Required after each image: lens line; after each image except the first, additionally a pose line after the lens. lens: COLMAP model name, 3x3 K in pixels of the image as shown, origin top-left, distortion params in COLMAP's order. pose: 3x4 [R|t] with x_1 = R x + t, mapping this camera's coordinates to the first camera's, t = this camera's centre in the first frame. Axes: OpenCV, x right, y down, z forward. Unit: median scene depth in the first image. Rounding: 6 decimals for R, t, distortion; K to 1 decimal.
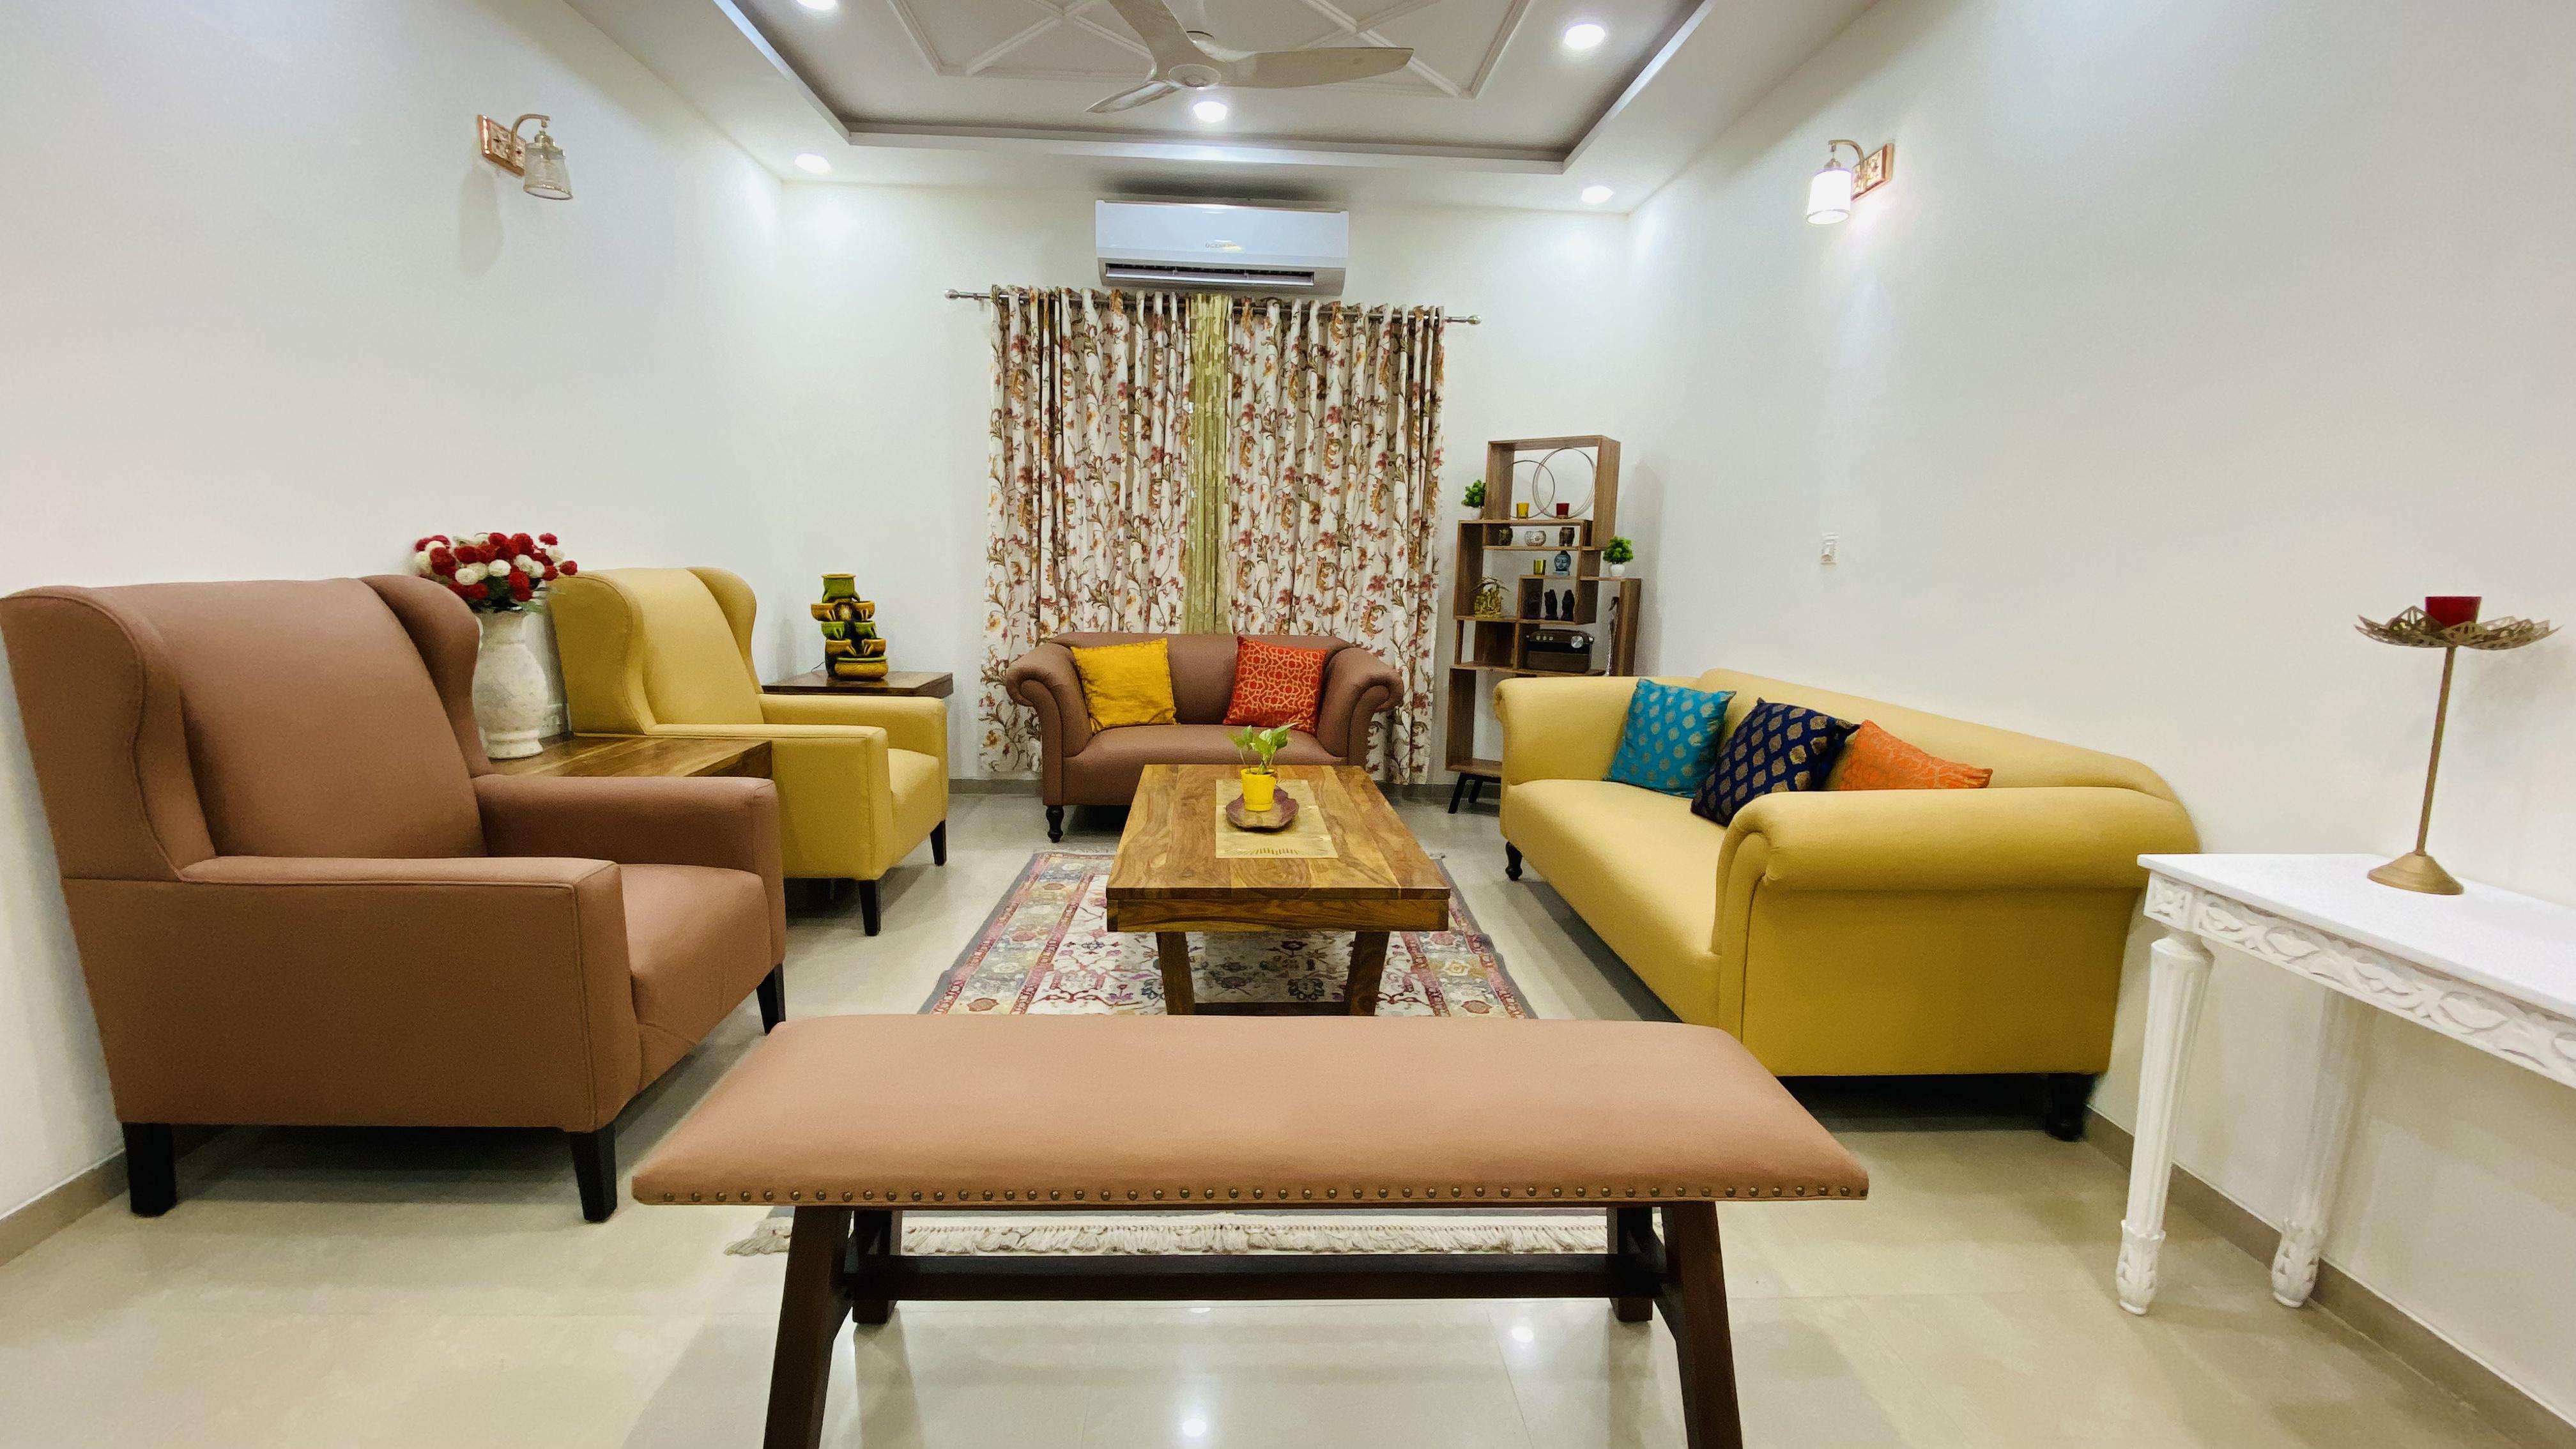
lens RADIAL K [[1064.3, 0, 1289.8], [0, 1064.3, 722.2], [0, 0, 1]] dist [0.000342, -0.000182]
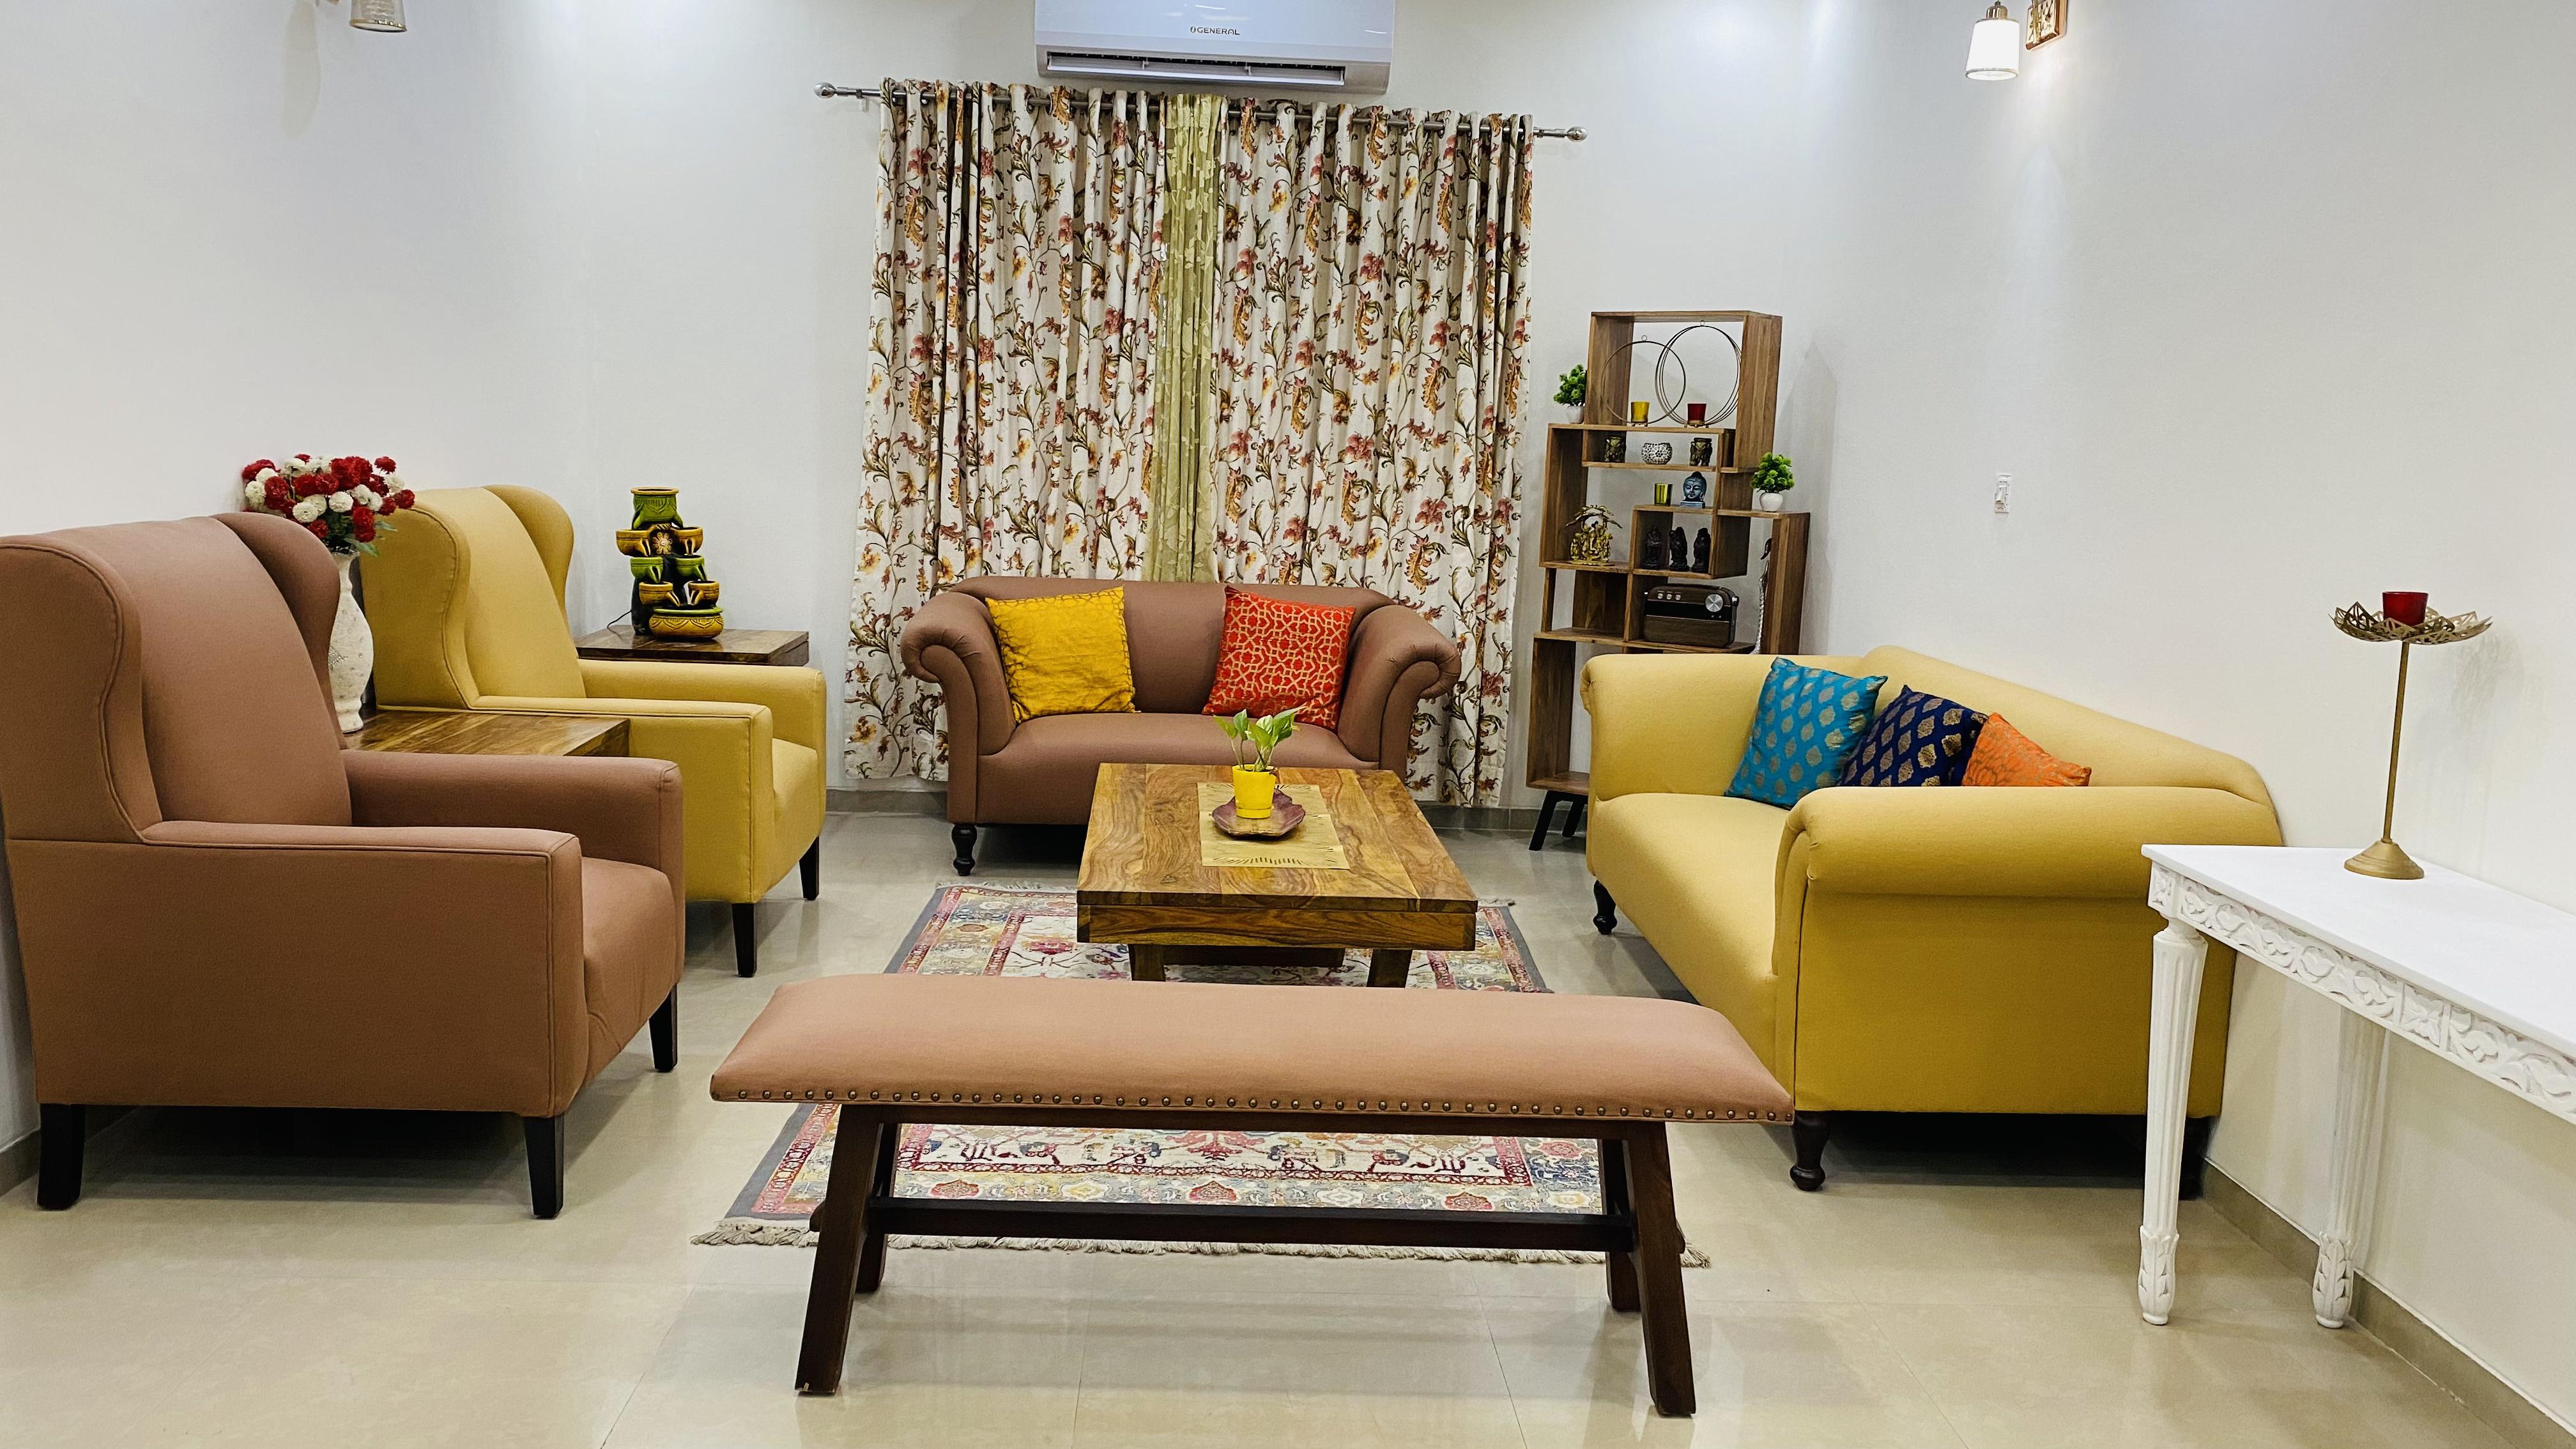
lens RADIAL K [[1976.7, 0, 1265.8], [0, 1976.7, 724.4], [0, 0, 1]] dist [0.055275, 0.004849]
pose [[0.999629, 0.016947, -0.021321, 0.006075], [-0.016960, 0.999856, -0.000423, 0.009632], [0.021311, 0.000784, 0.999773, -0.307608]]
